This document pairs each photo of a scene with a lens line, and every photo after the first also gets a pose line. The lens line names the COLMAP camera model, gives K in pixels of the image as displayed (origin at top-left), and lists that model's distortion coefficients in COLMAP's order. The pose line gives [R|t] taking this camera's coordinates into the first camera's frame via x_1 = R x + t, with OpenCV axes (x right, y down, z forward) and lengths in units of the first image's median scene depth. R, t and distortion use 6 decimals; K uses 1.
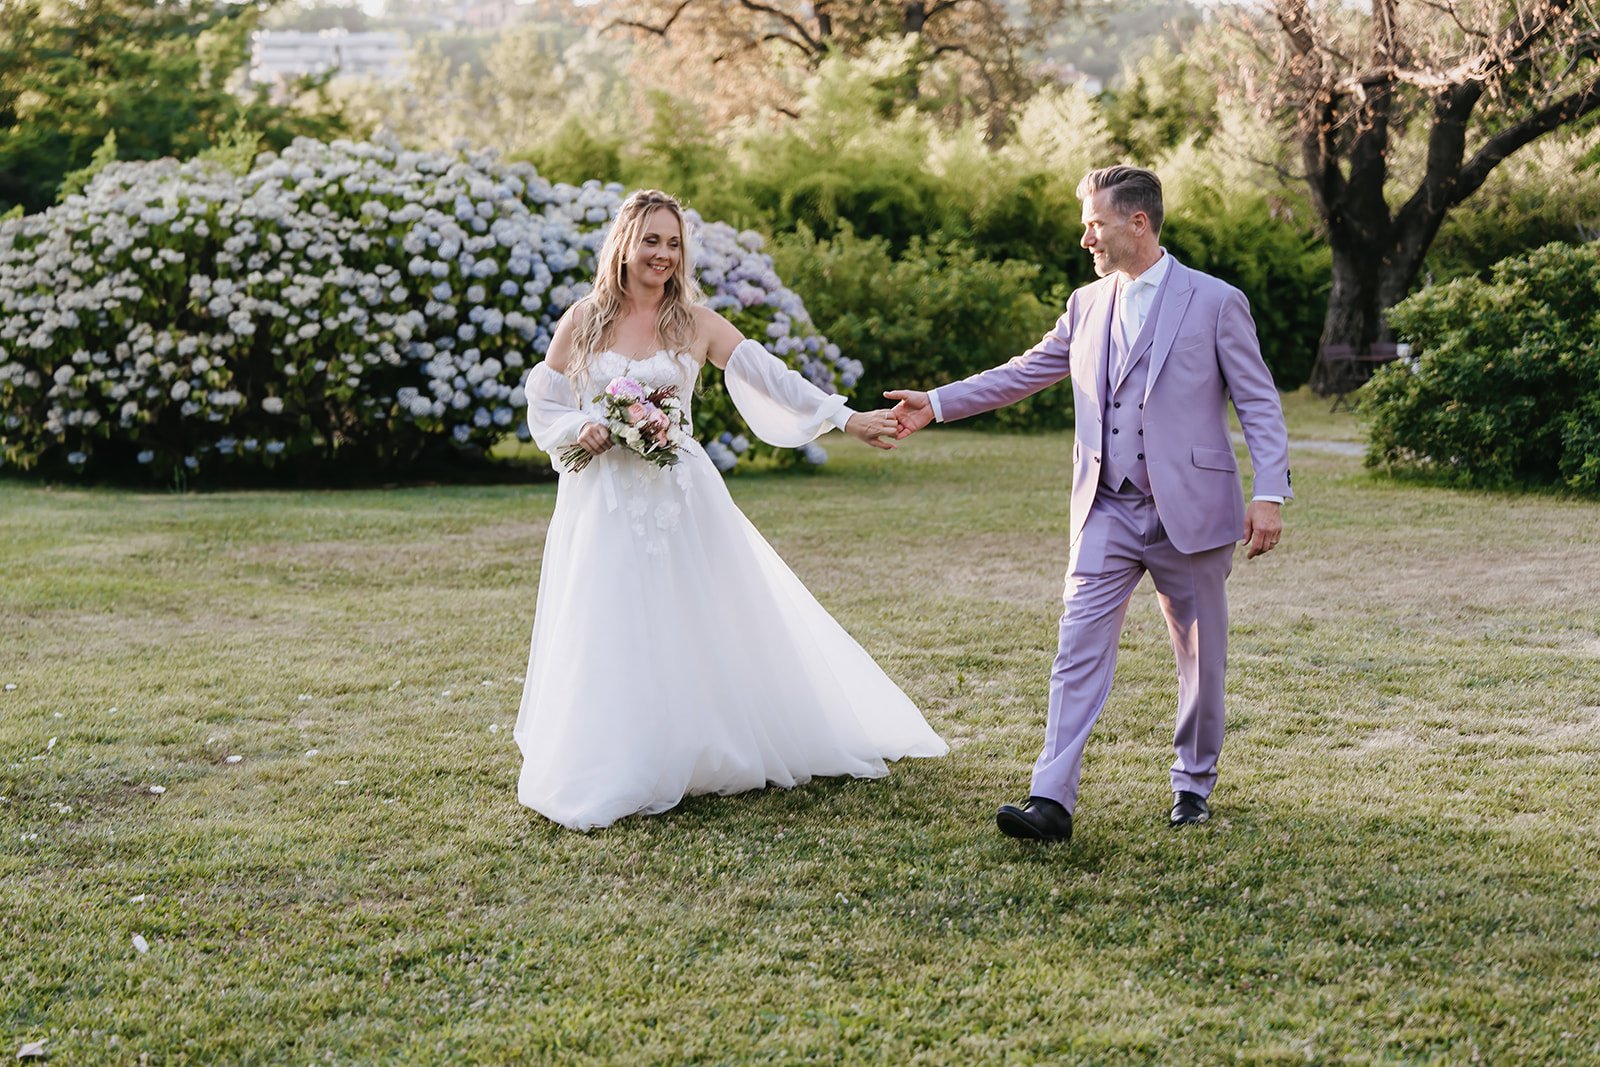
lens RADIAL K [[3132.4, 0, 821.6], [0, 3132.4, 531.8], [0, 0, 1]] dist [0.022329, -0.061921]
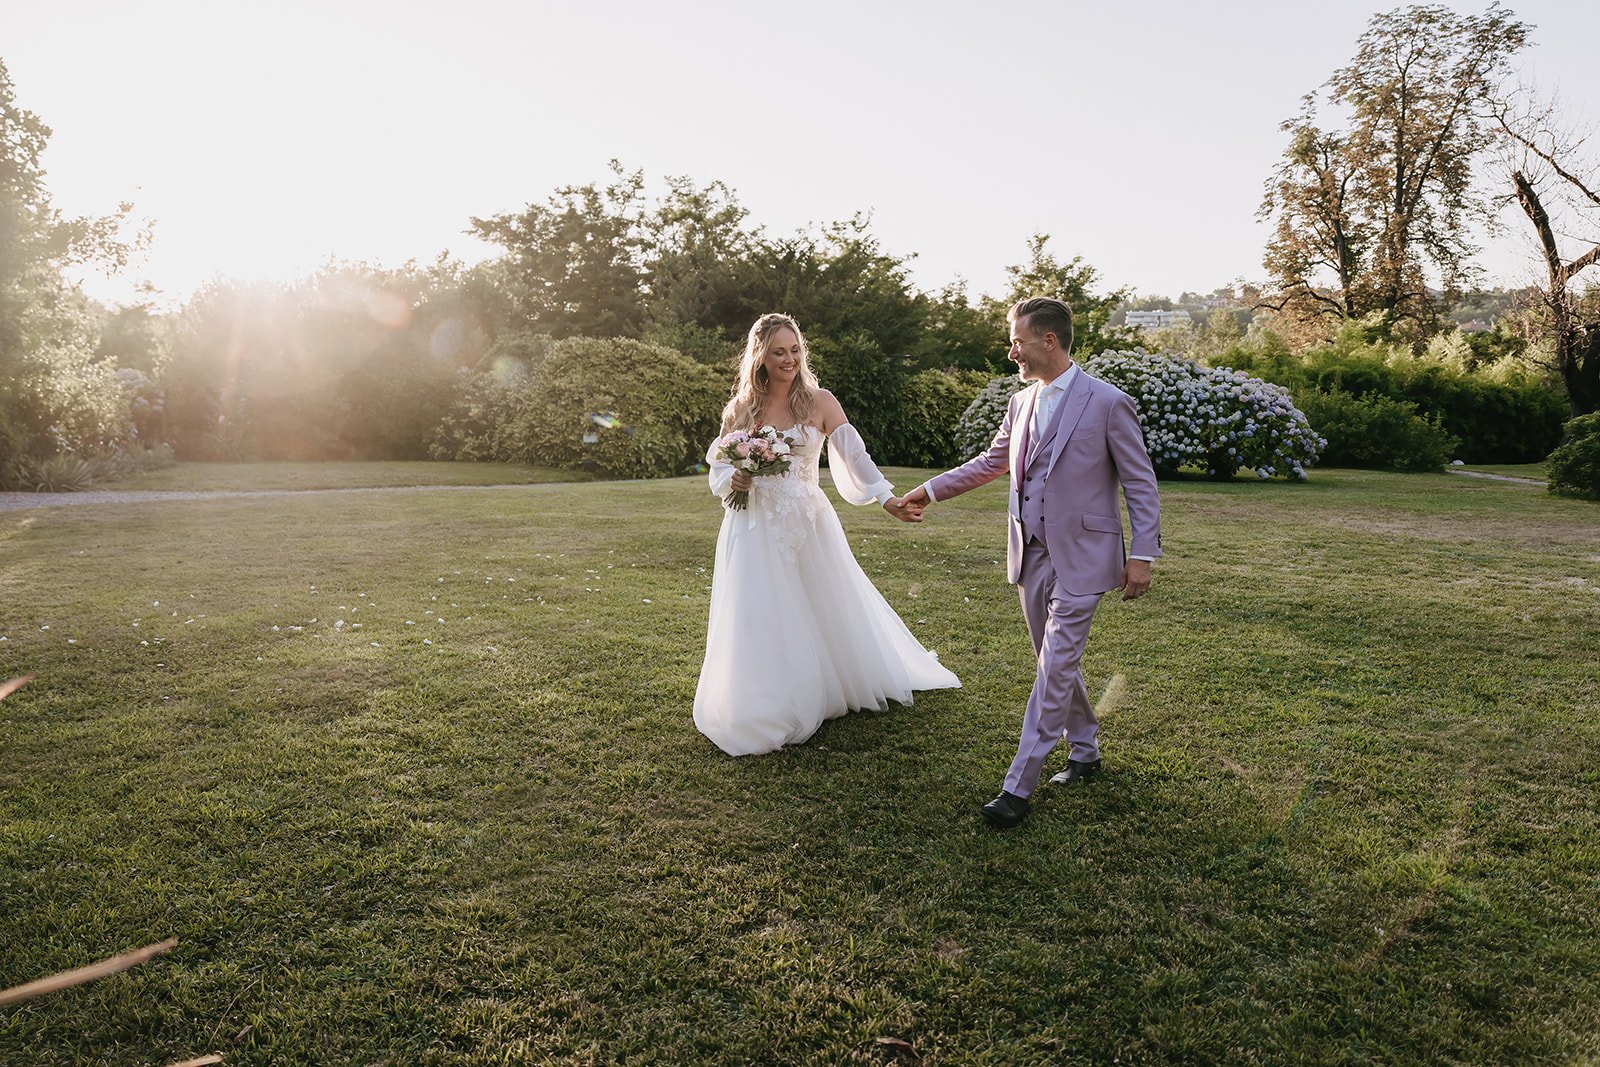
lens RADIAL K [[1213.0, 0, 800.0], [0, 1213.0, 533.5], [0, 0, 1]] dist [-0.093173, 0.106053]
pose [[0.904769, 0.061575, -0.421428, 0.042746], [-0.051297, 0.998045, 0.035695, 0.009336], [0.422803, -0.010678, 0.906159, -0.052748]]
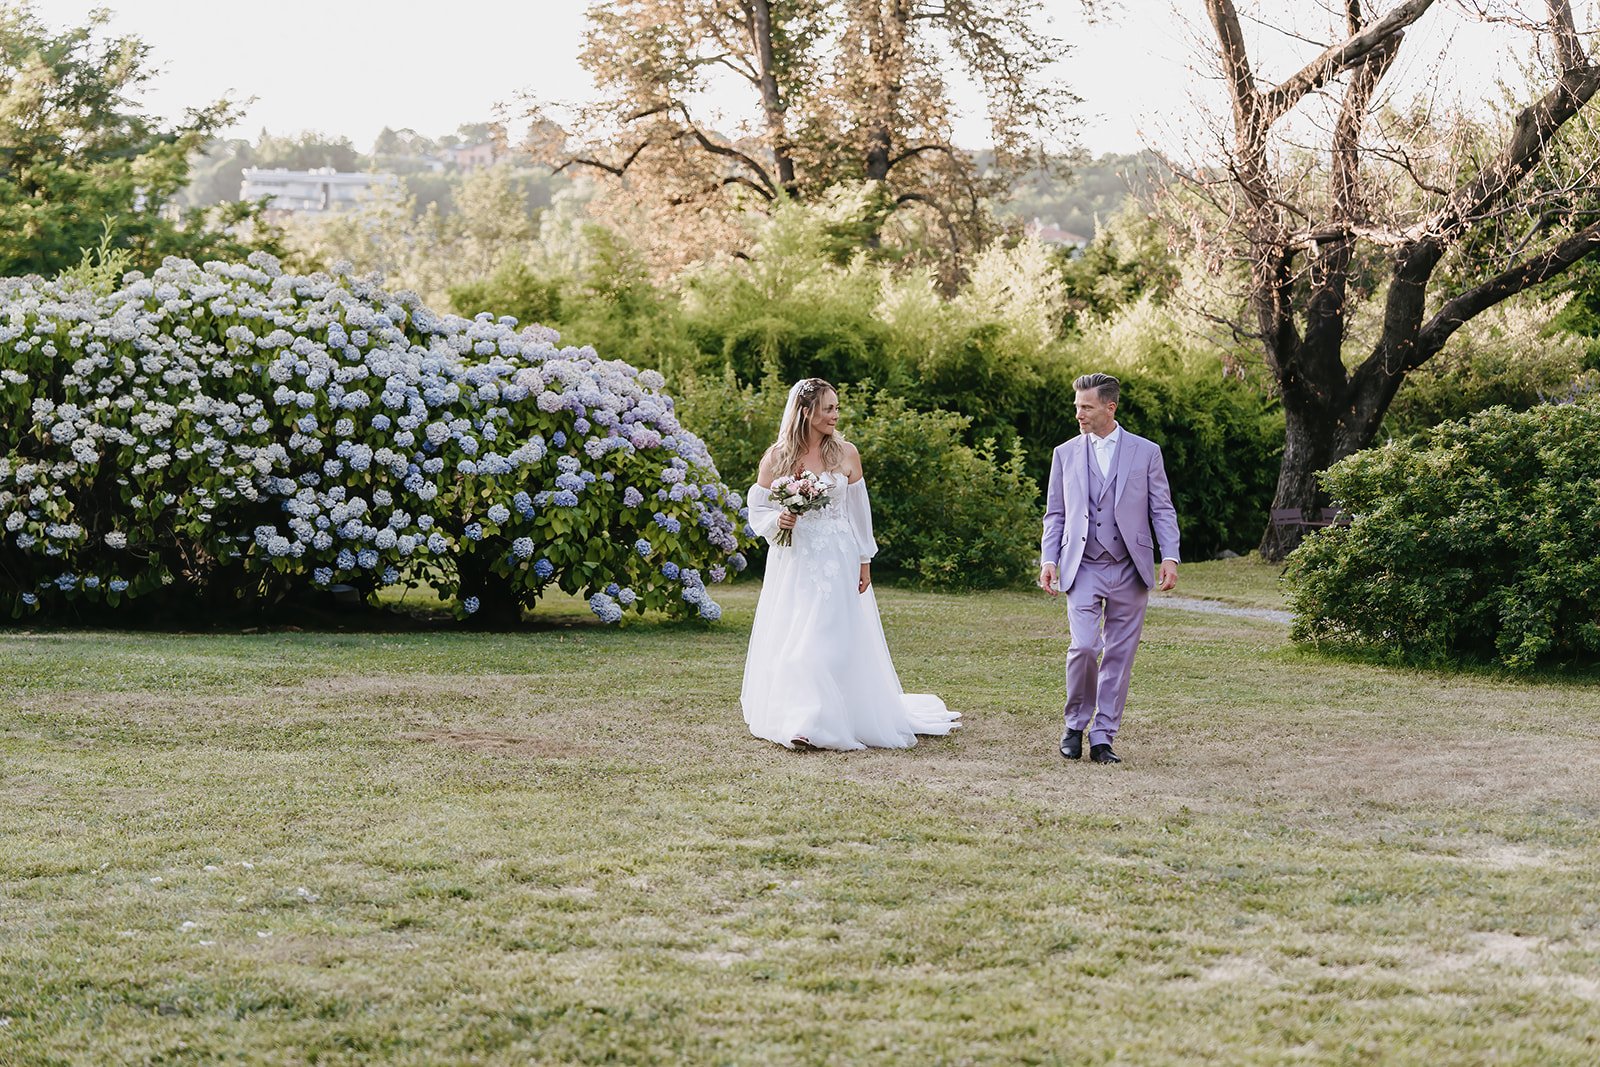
lens RADIAL K [[3132.4, 0, 821.6], [0, 3132.4, 531.8], [0, 0, 1]] dist [0.022329, -0.061921]
pose [[0.999584, 0.028375, 0.005257, 0.027361], [-0.028089, 0.998441, -0.048231, -0.003623], [-0.006617, 0.048063, 0.998822, 0.065799]]
